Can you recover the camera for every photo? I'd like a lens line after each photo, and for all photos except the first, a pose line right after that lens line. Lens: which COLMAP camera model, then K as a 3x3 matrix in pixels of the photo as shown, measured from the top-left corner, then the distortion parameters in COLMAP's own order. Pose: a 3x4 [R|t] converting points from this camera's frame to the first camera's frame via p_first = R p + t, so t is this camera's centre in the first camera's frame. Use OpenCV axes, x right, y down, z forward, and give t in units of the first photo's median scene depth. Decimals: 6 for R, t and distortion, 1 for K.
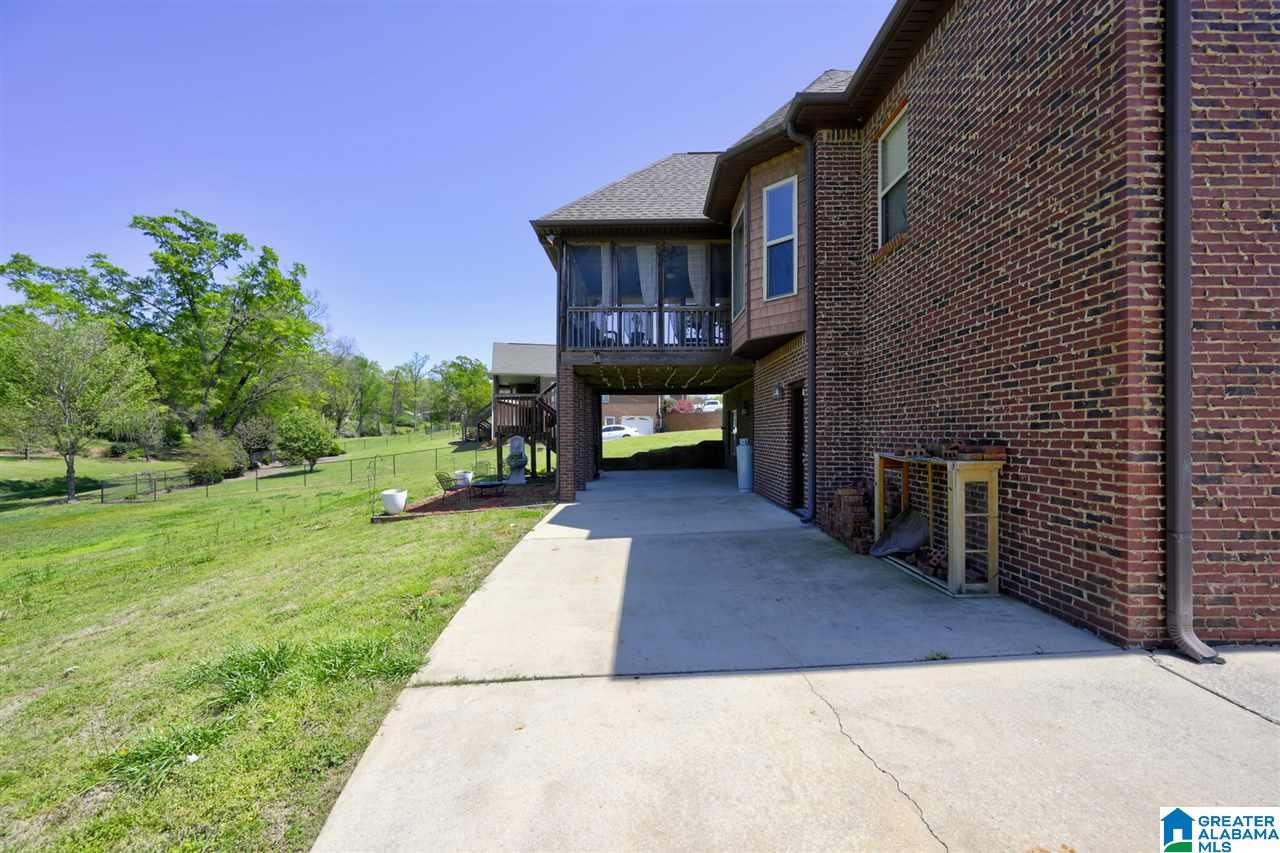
lens RADIAL K [[522.1, 0, 647.2], [0, 522.1, 427.9], [0, 0, 1]] dist [0.000039, -0.000227]
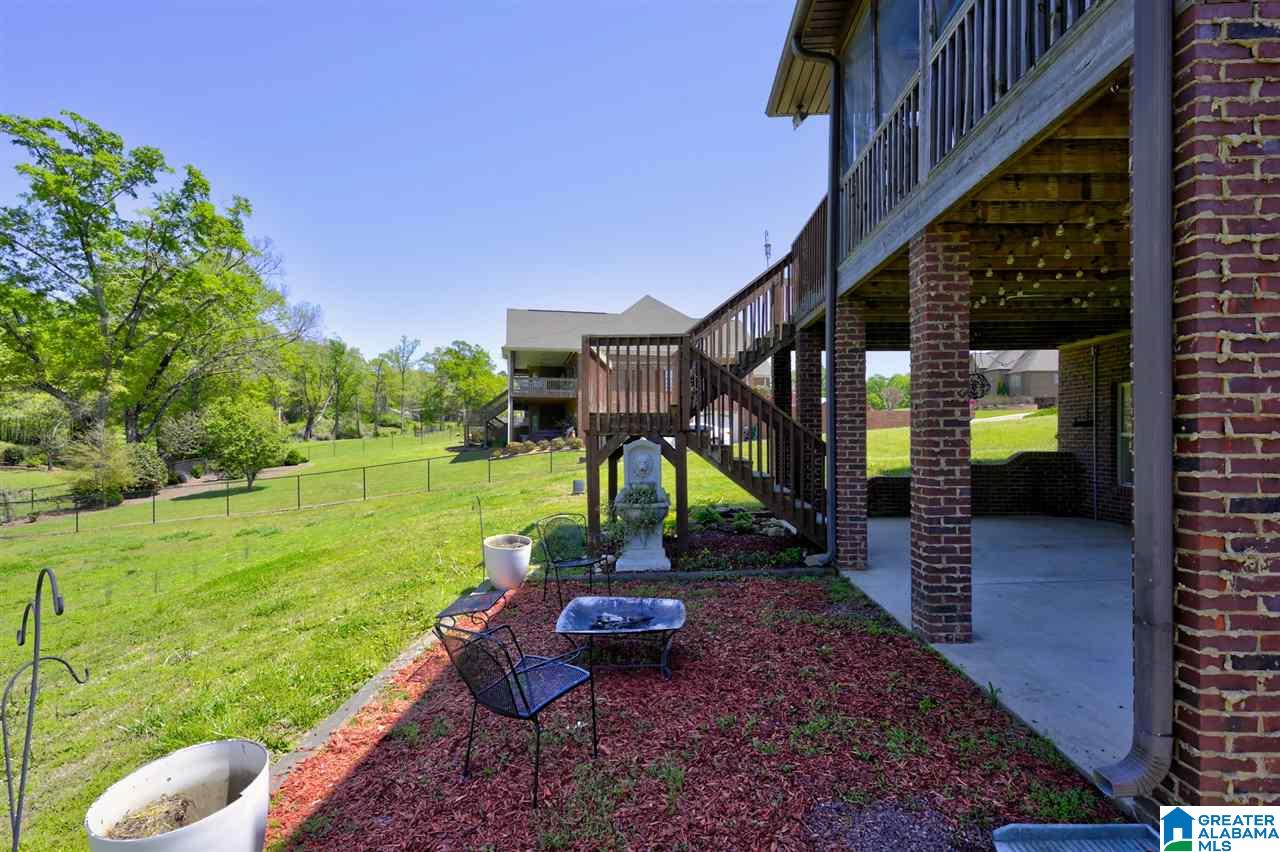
lens RADIAL K [[598.8, 0, 638.5], [0, 598.8, 425.2], [0, 0, 1]] dist [-0.005369, -0.000035]
pose [[0.998970, 0.003058, -0.045264, -0.091659], [-0.003469, 0.999953, -0.009001, 0.003734], [0.045235, 0.009149, 0.998934, 0.226419]]
